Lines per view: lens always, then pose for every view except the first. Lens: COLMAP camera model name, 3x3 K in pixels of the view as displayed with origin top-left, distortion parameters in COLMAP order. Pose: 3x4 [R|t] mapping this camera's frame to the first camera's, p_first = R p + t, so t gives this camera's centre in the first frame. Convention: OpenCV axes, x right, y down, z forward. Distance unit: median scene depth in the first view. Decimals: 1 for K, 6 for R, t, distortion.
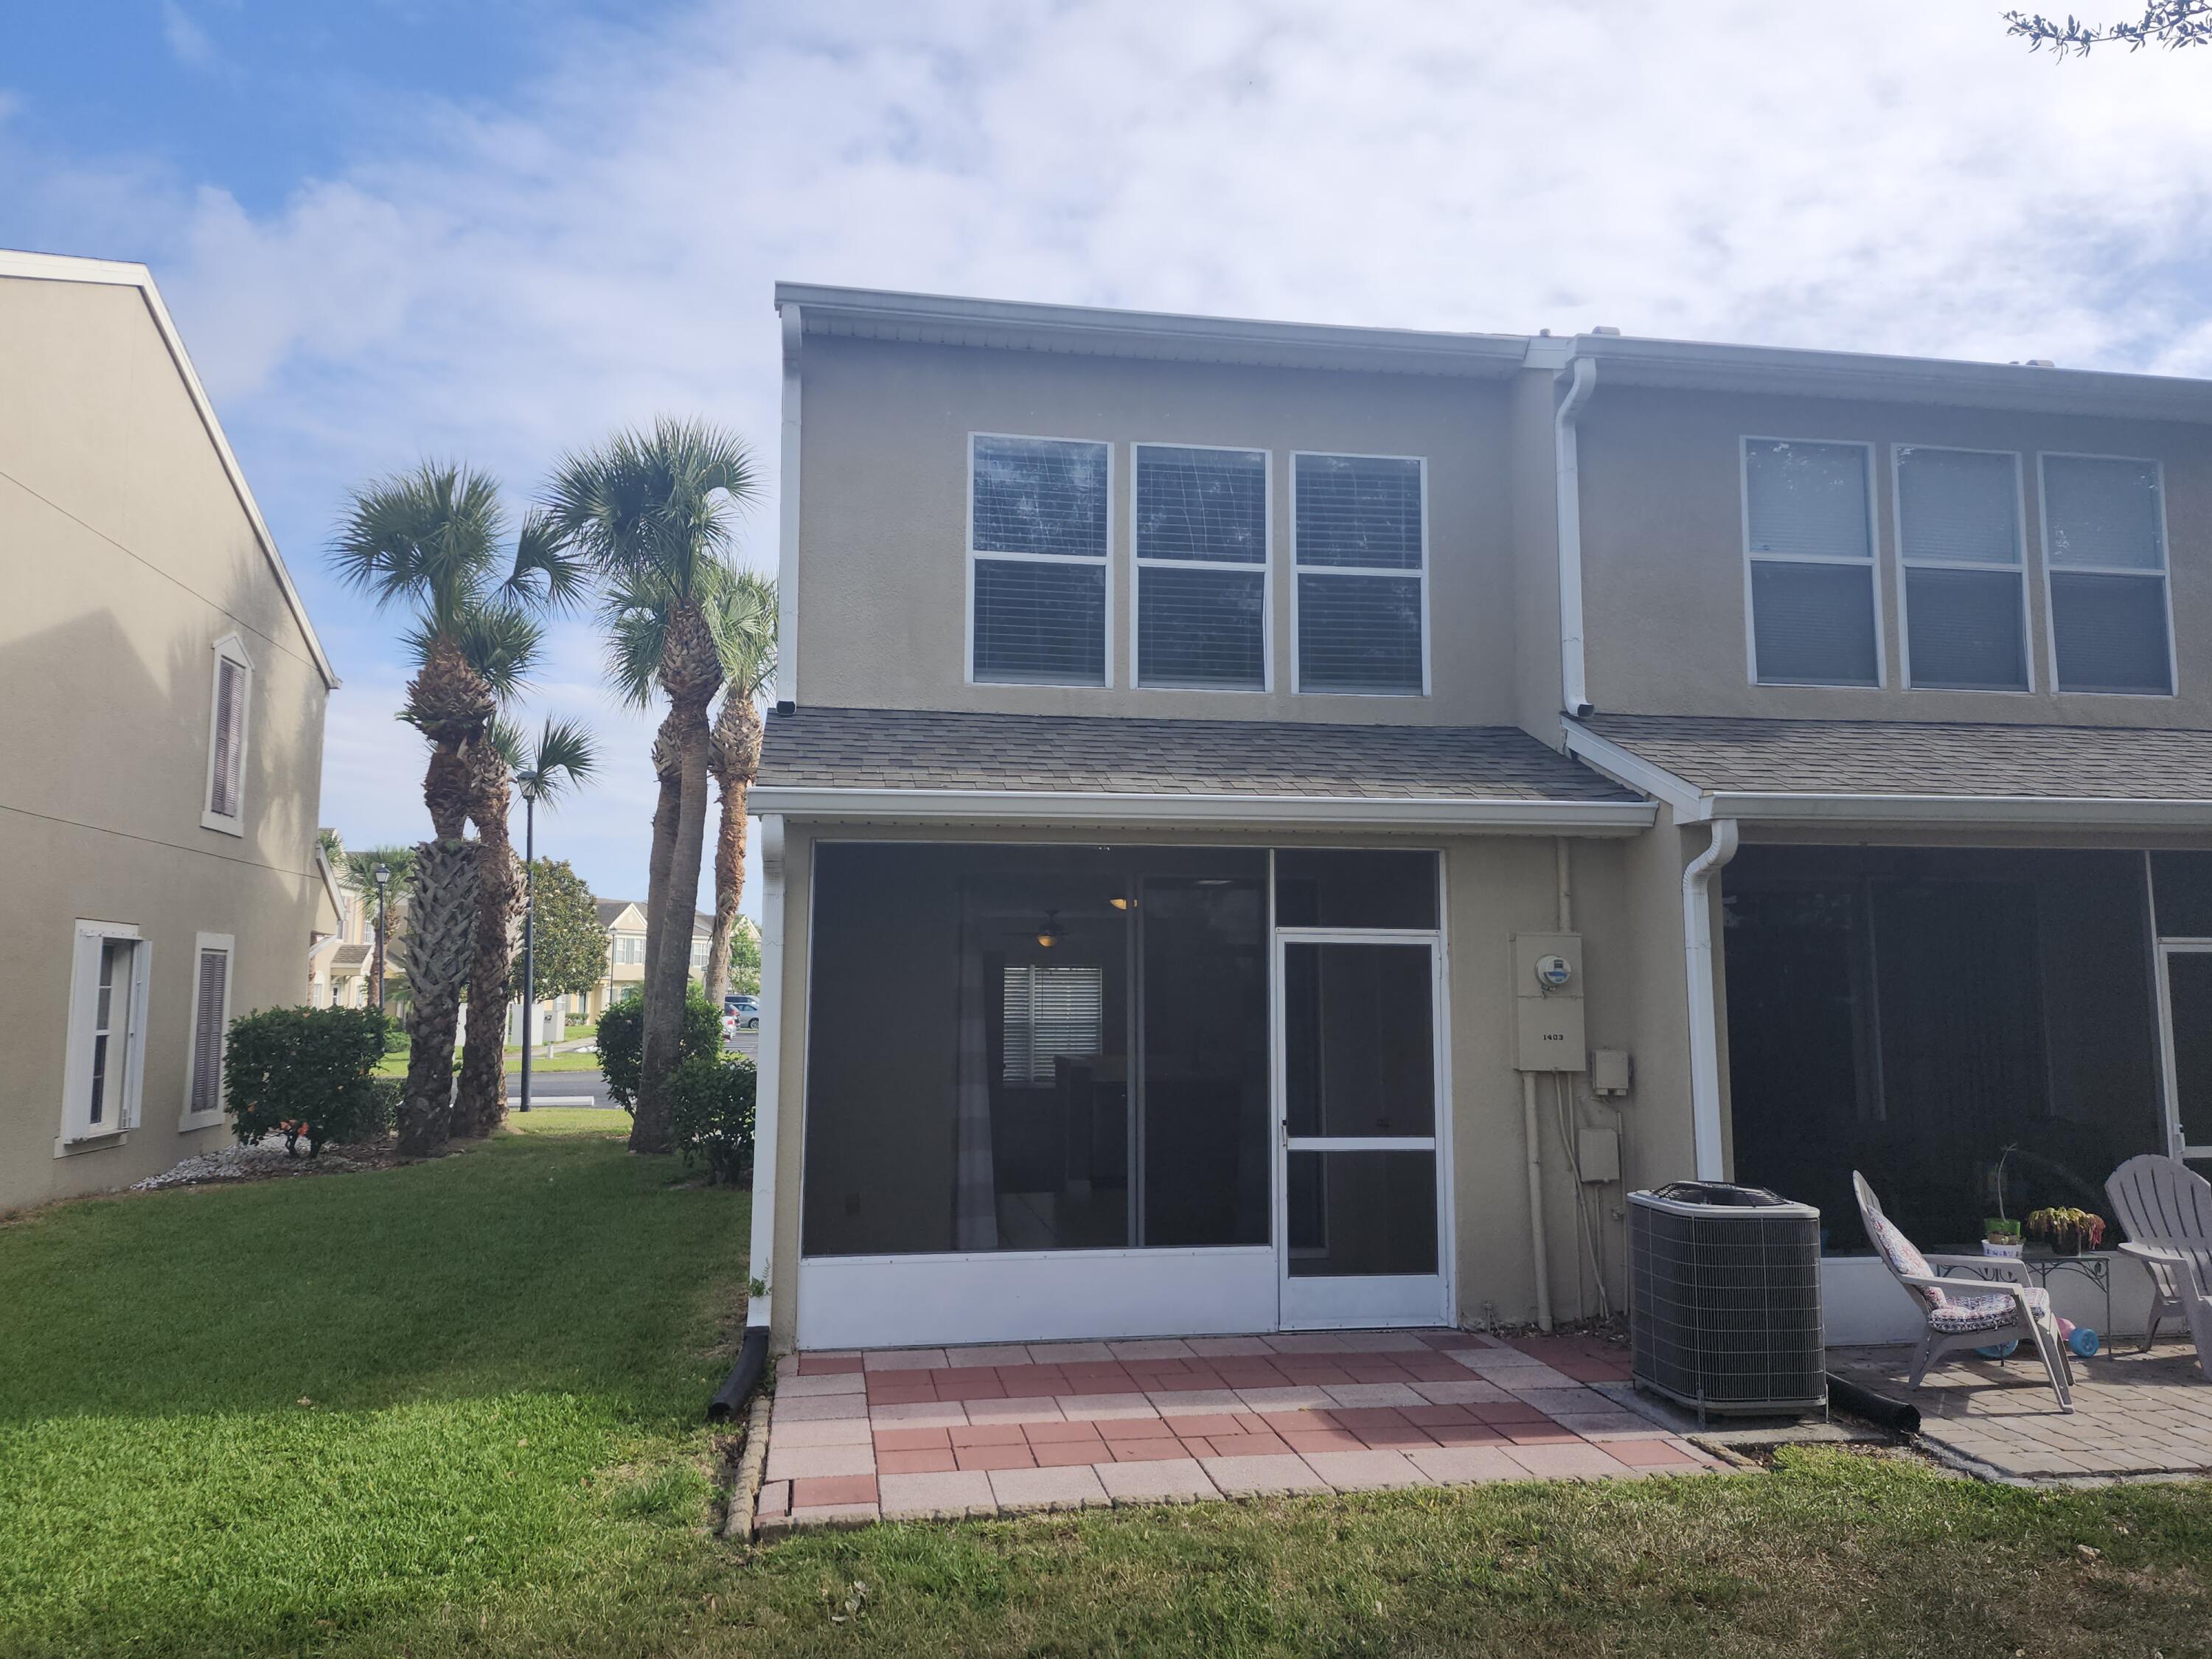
lens RADIAL K [[1866.3, 0, 1106.0], [0, 1866.3, 829.5], [0, 0, 1]] dist [0.086494, -0.005658]
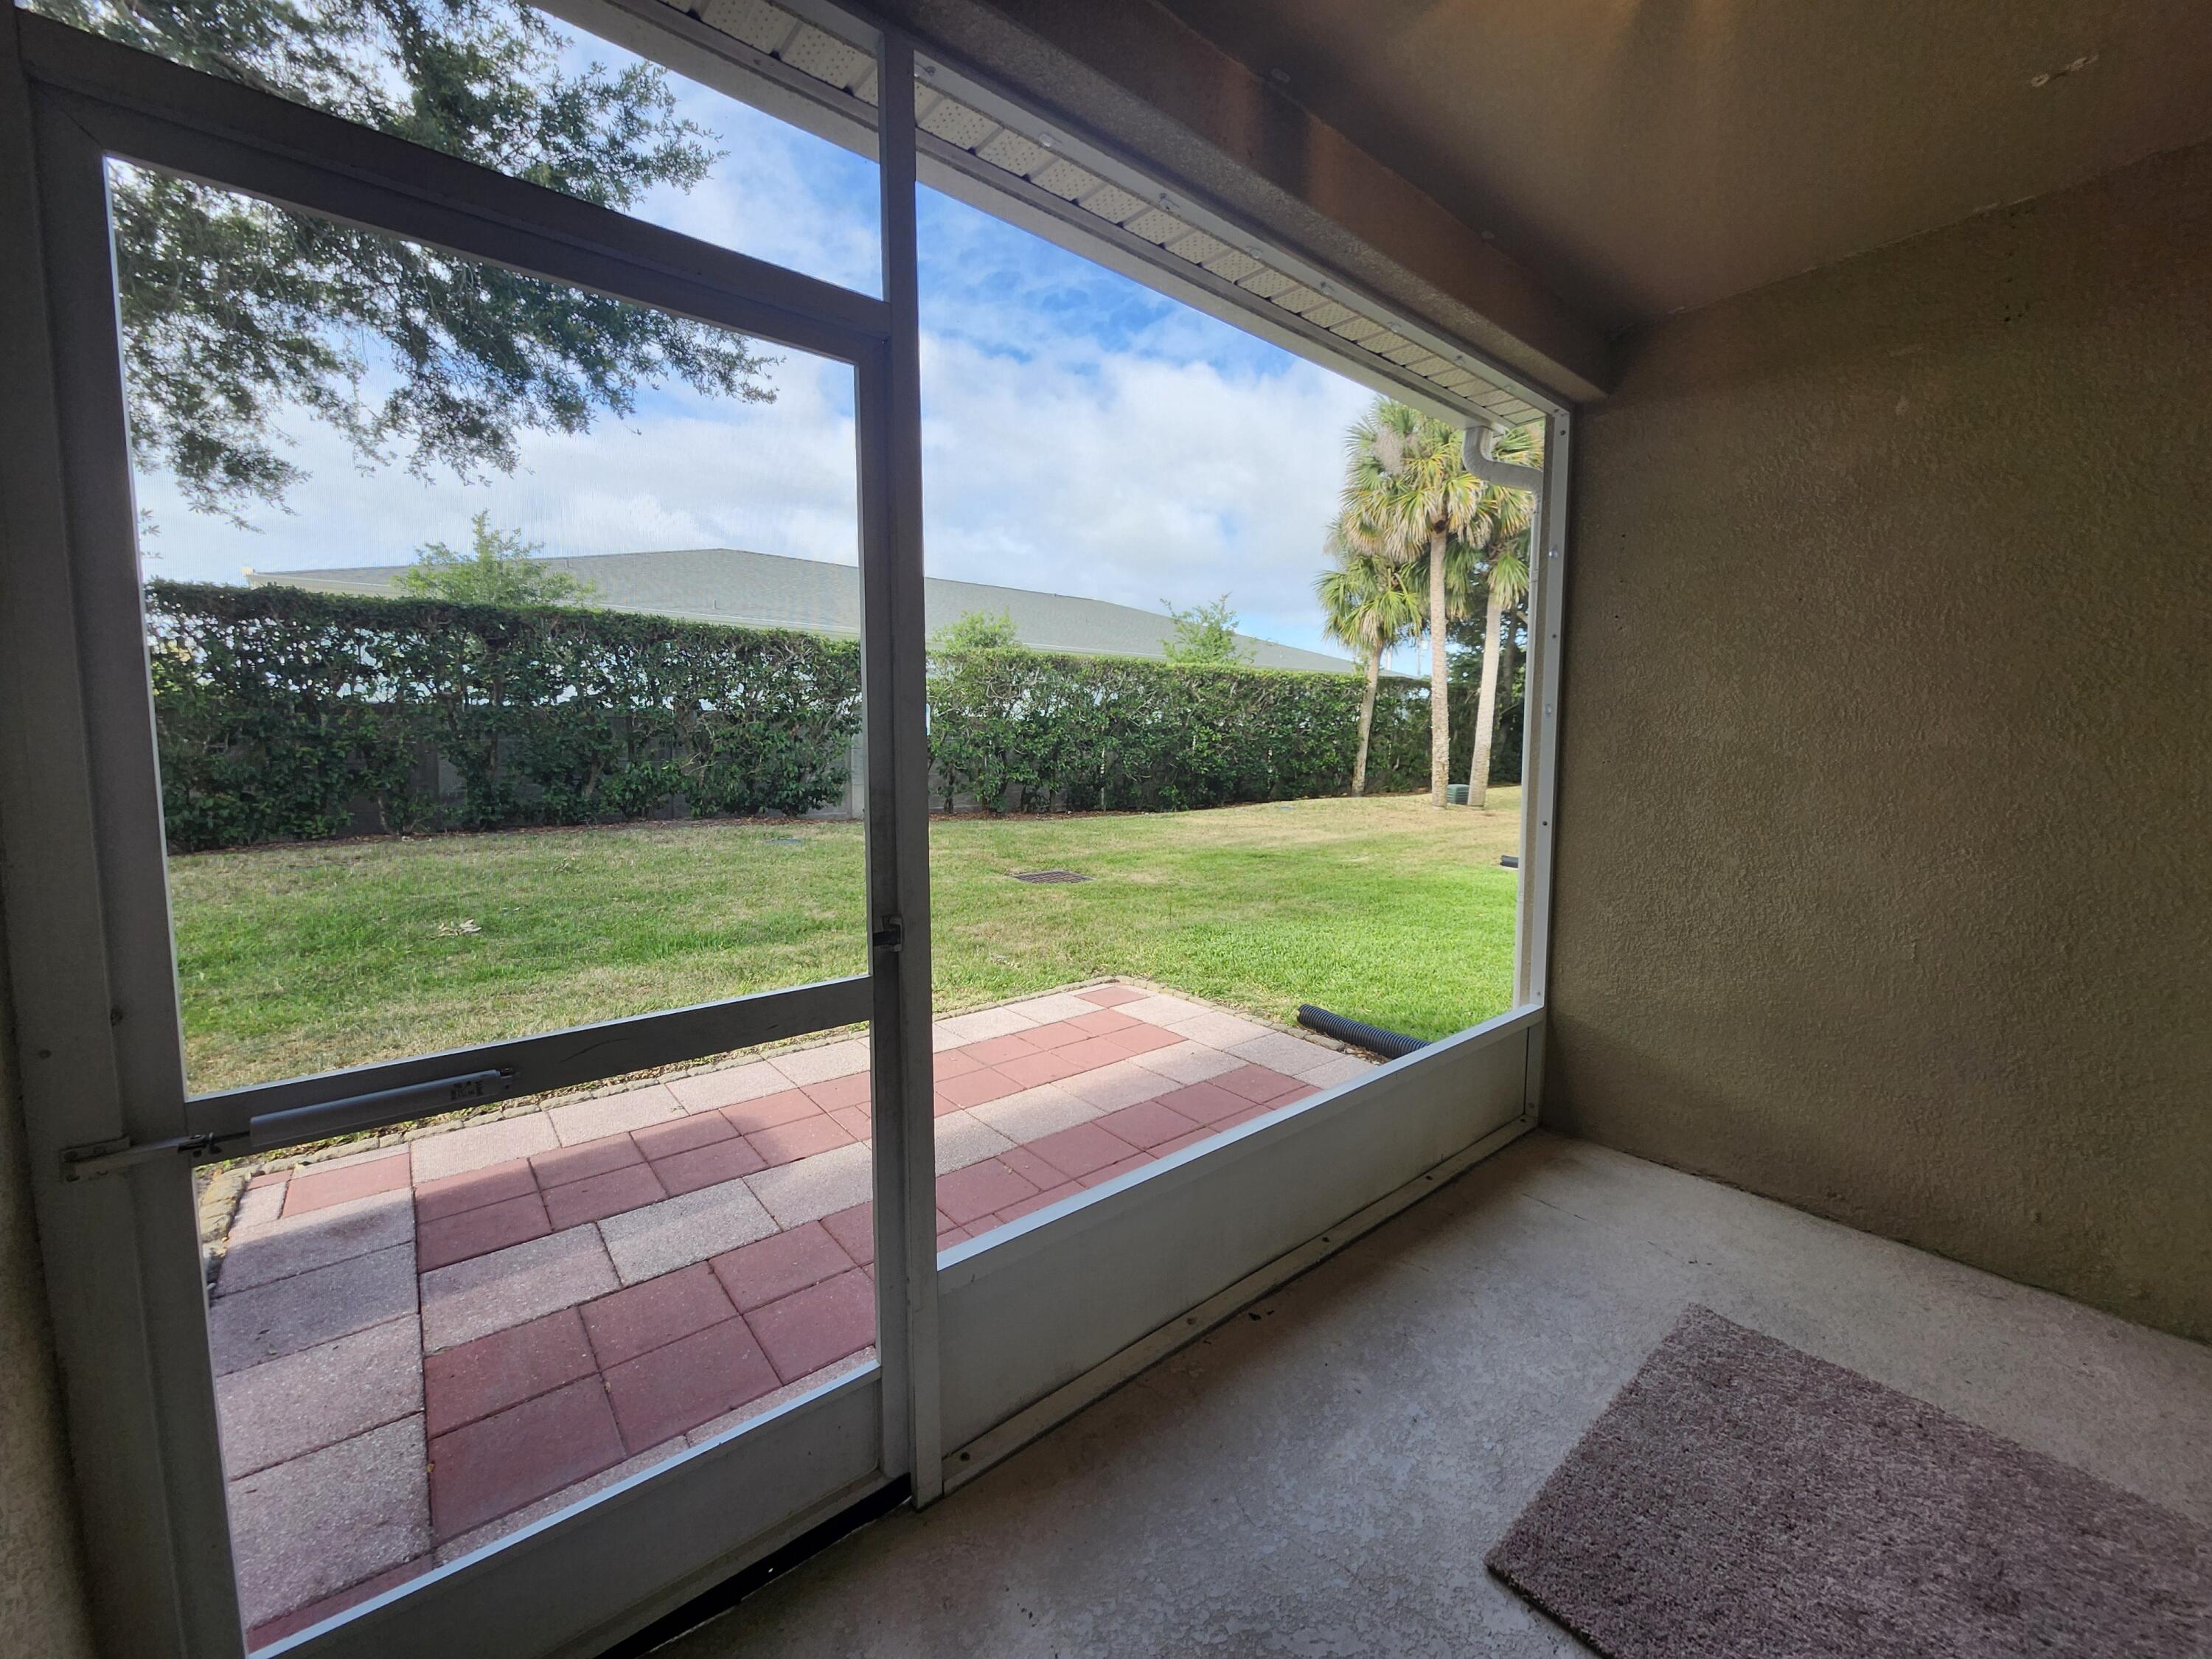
lens RADIAL K [[866.9, 0, 1122.5], [0, 866.9, 802.4], [0, 0, 1]] dist [0.000570, -0.000220]
pose [[-0.869891, 0.028689, -0.492409, 0.169543], [0.029583, 0.999544, 0.005974, 0.169218], [0.492356, -0.009370, -0.870344, 1.448372]]
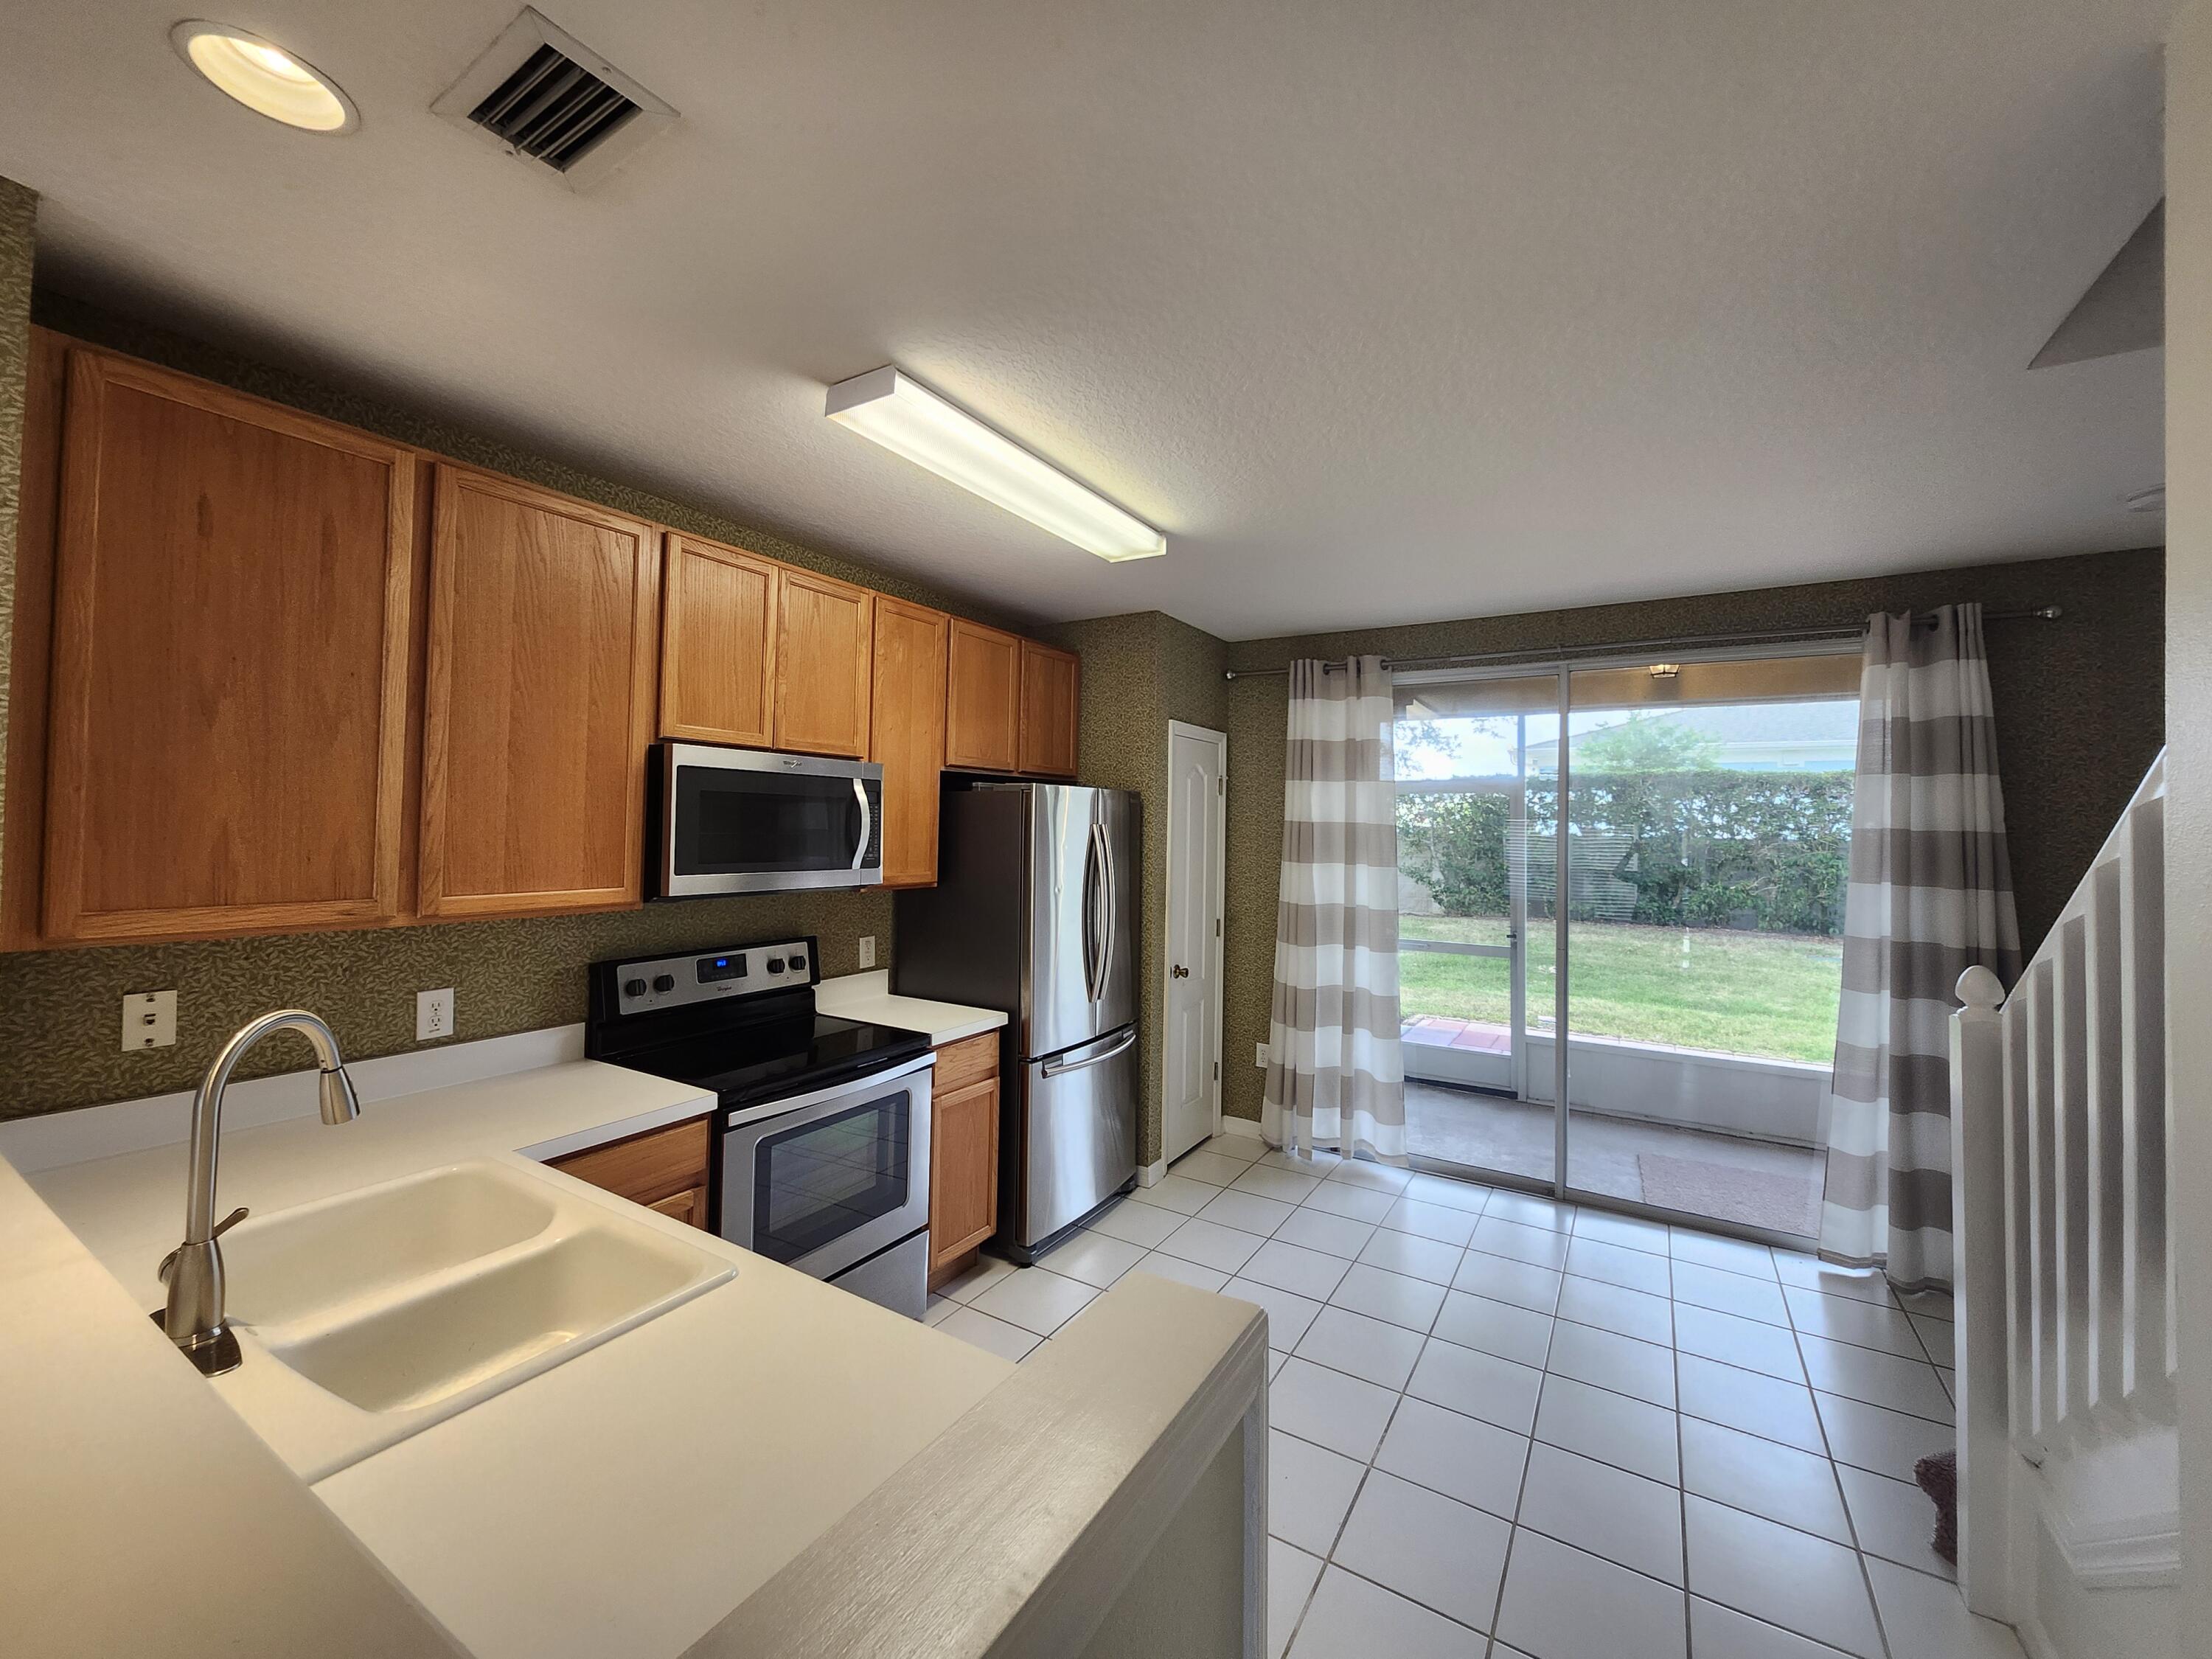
lens RADIAL K [[866.9, 0, 1122.5], [0, 866.9, 802.4], [0, 0, 1]] dist [0.000570, -0.000220]
pose [[-0.752982, 0.003674, 0.658031, -0.116864], [-0.072662, 0.993405, -0.088693, 0.174768], [-0.654017, -0.114598, -0.747749, 2.044251]]
